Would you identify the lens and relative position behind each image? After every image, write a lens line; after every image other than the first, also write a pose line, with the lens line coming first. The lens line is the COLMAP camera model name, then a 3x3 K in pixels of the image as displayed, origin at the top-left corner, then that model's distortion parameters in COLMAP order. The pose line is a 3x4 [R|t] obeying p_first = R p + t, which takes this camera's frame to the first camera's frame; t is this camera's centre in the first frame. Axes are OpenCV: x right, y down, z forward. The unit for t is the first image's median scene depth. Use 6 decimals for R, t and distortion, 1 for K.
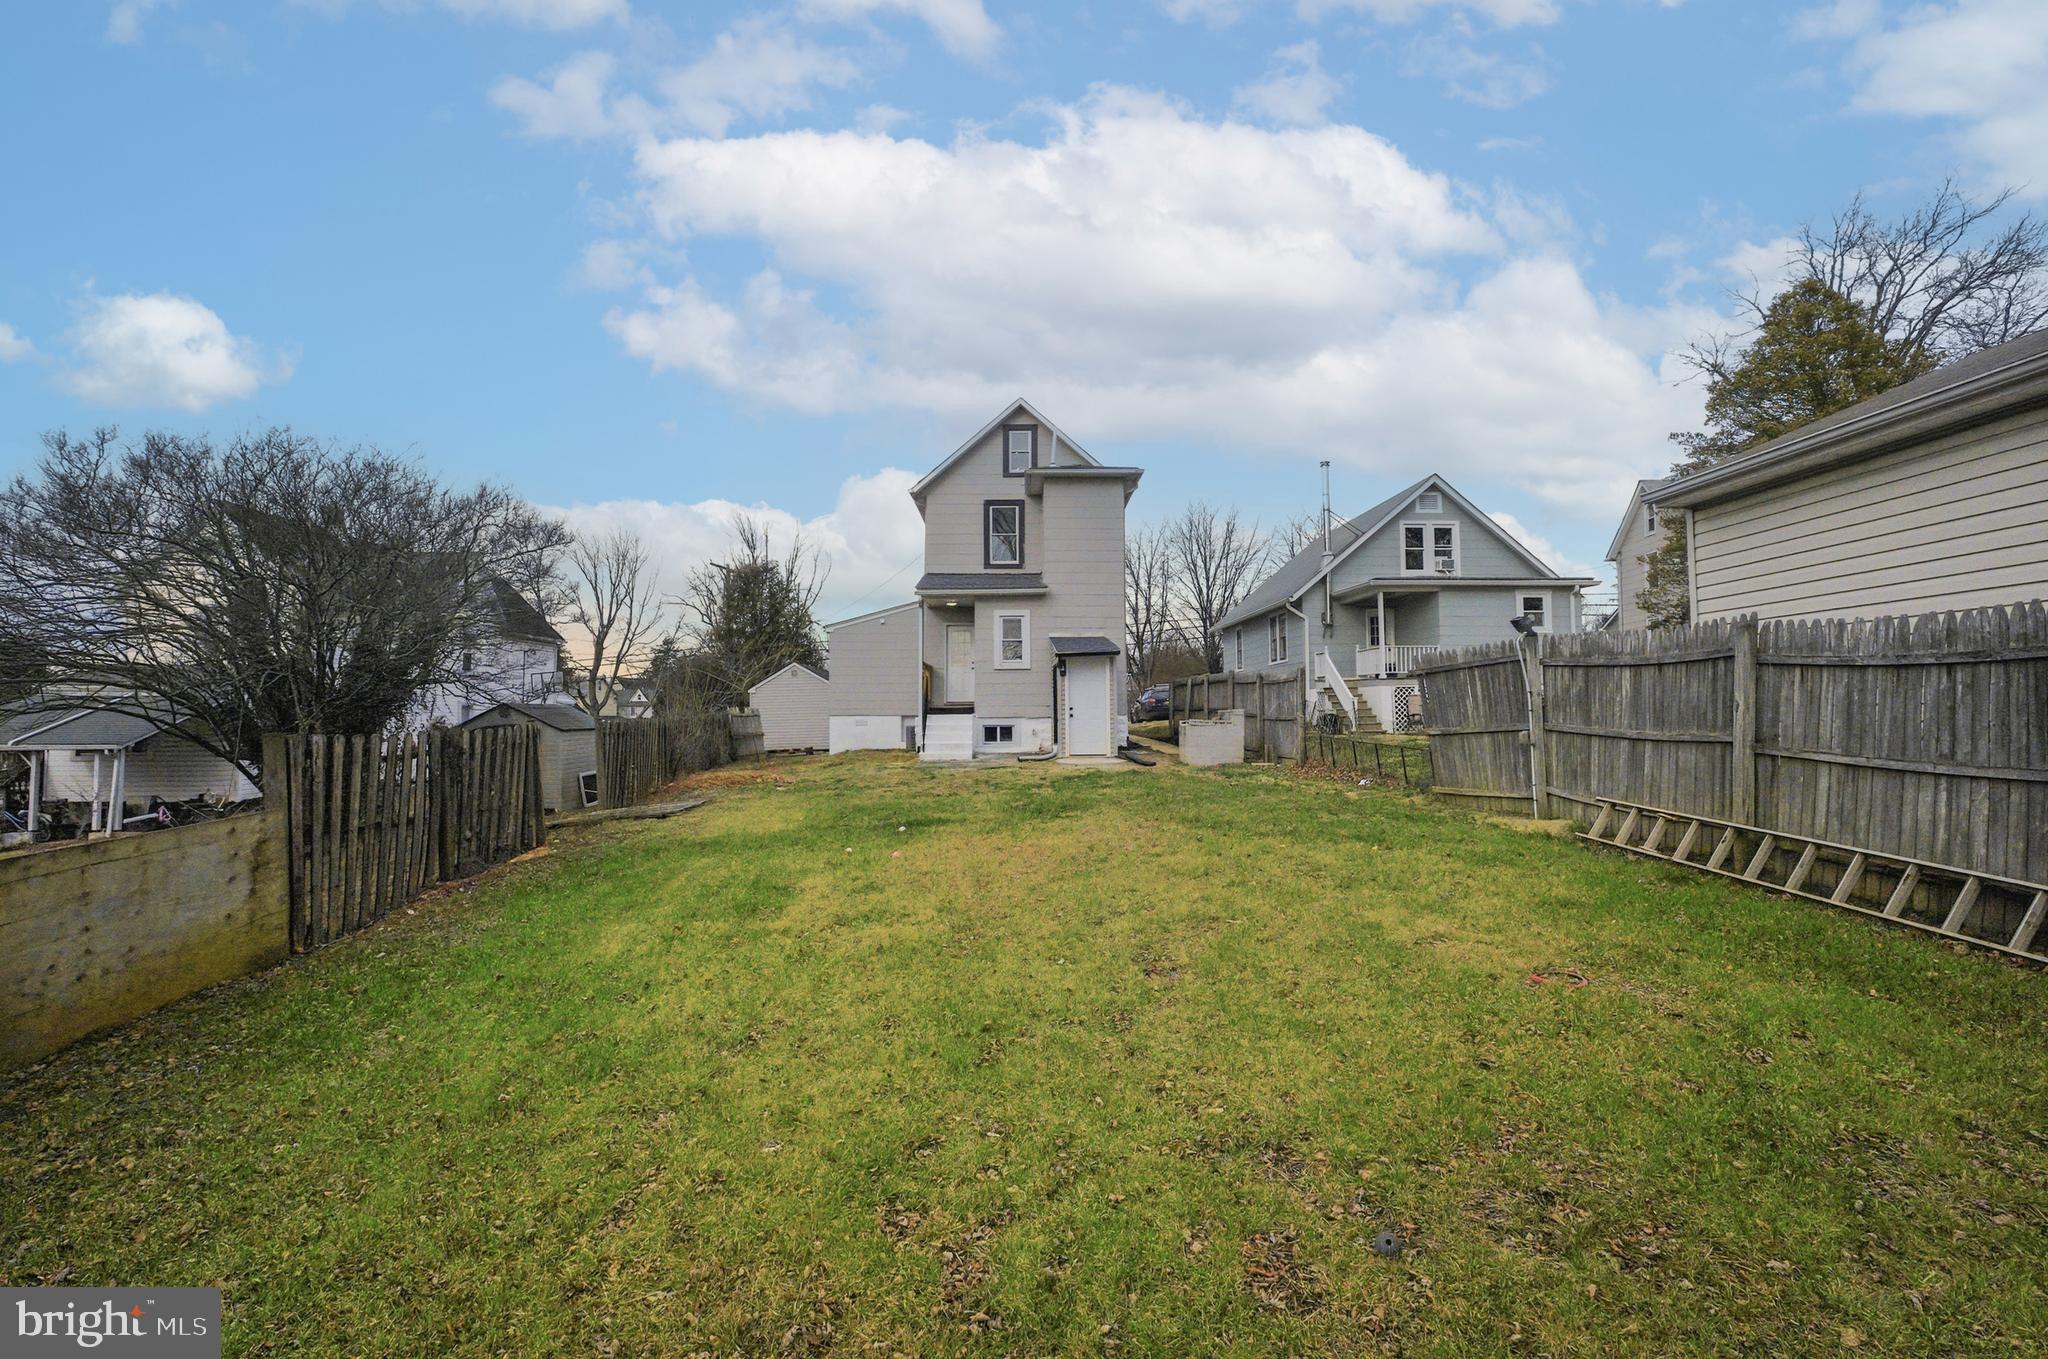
lens RADIAL K [[860.7, 0, 1024.0], [0, 860.7, 679.5], [0, 0, 1]] dist [-0.001358, -0.000534]
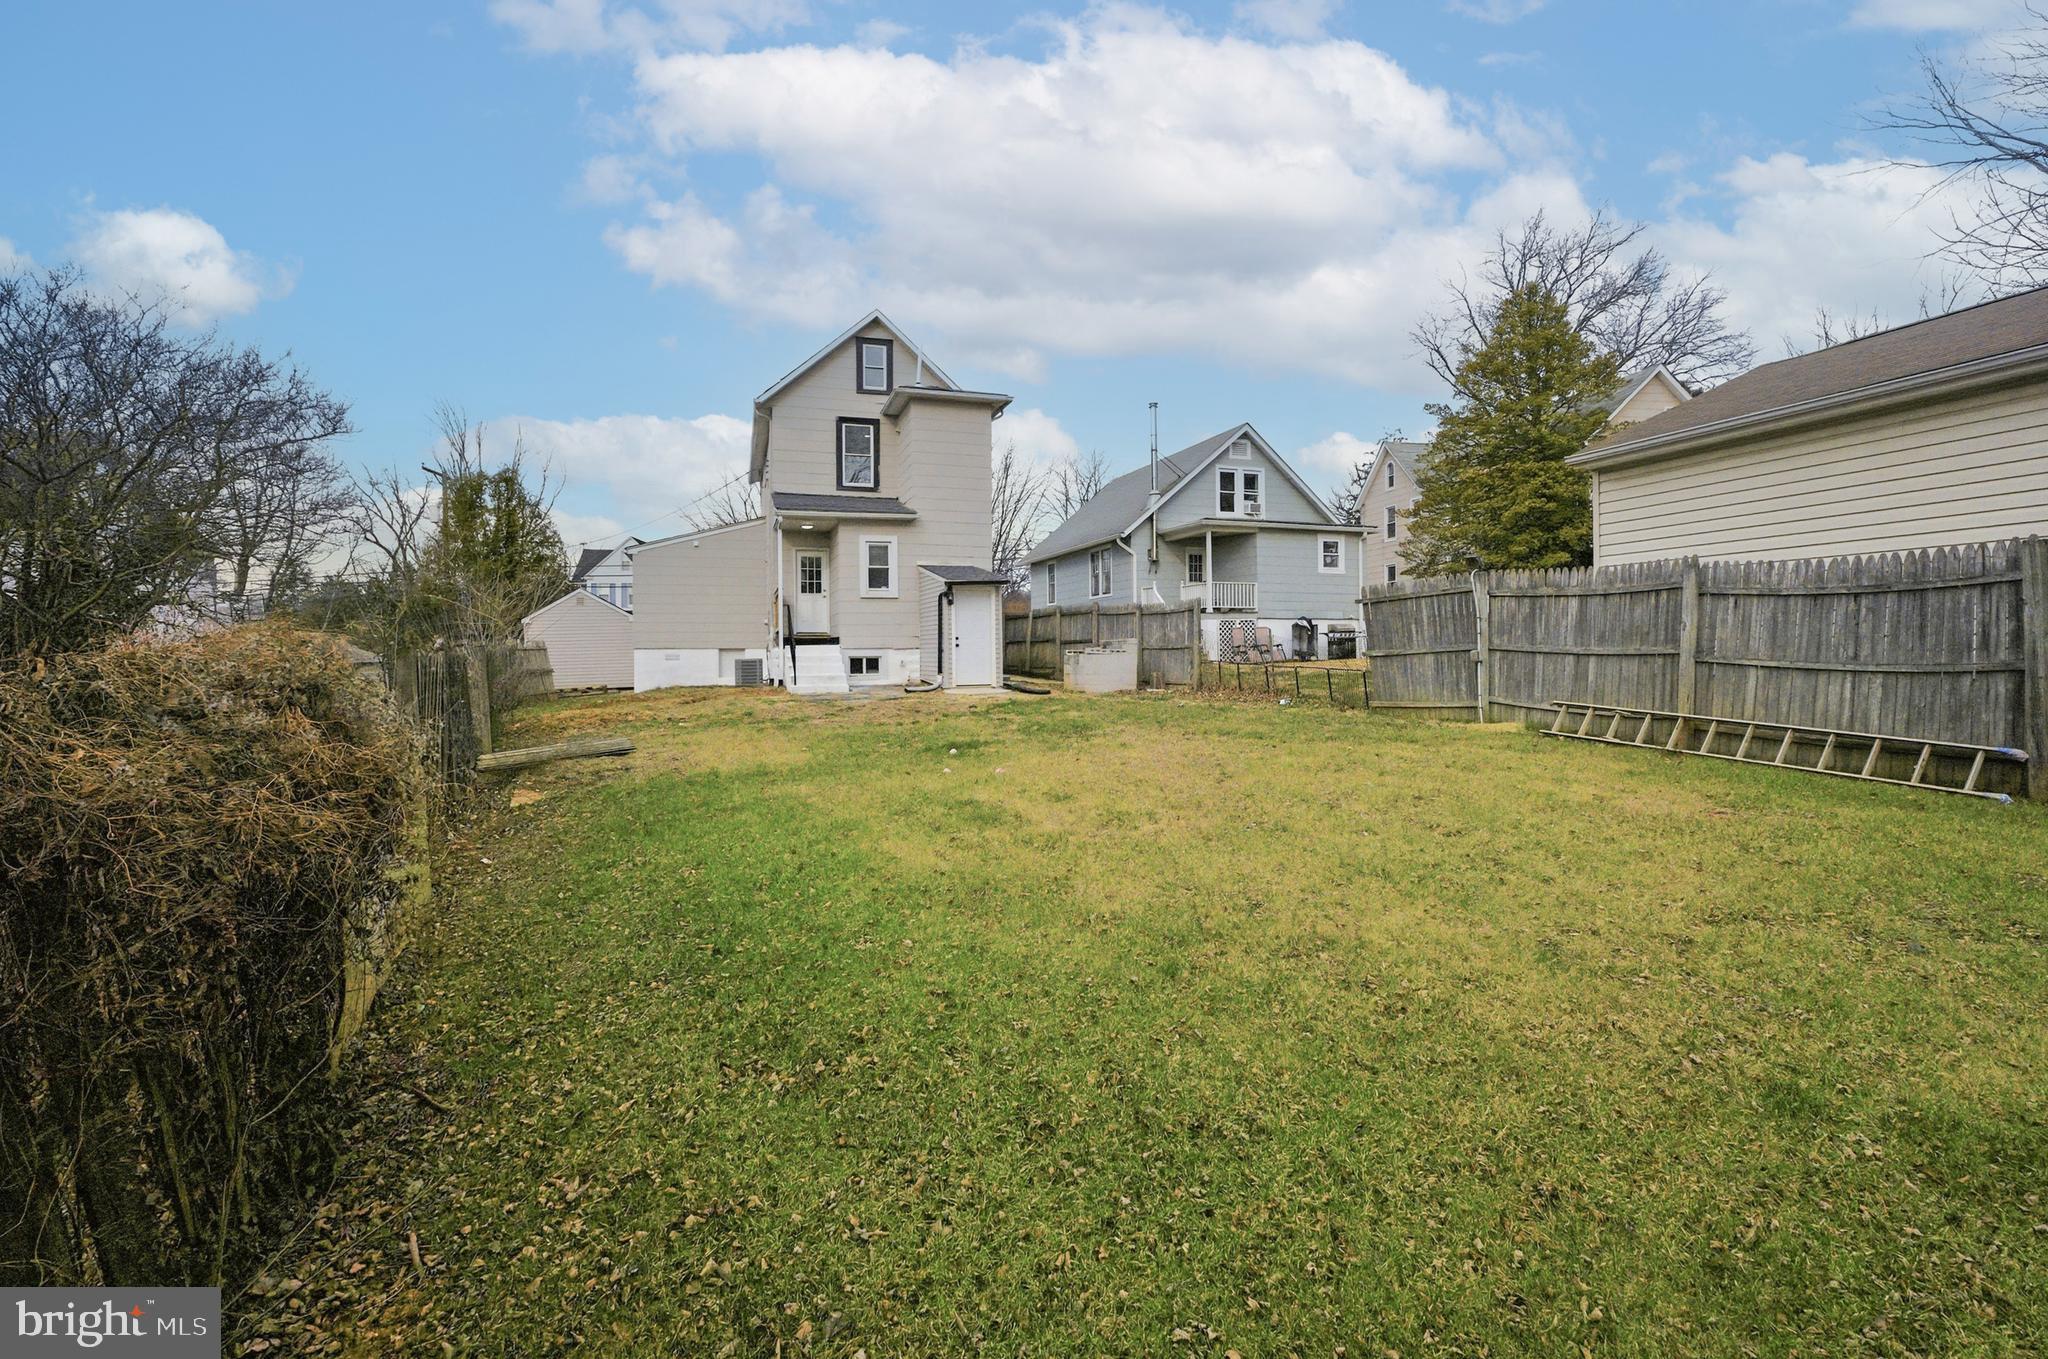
lens RADIAL K [[891.6, 0, 1024.0], [0, 891.6, 679.5], [0, 0, 1]] dist [-0.023331, 0.000623]
pose [[0.956656, -0.011297, 0.291002, -0.148560], [-0.009394, 0.997530, 0.069608, 0.007999], [-0.291070, -0.069324, 0.954187, 0.001146]]
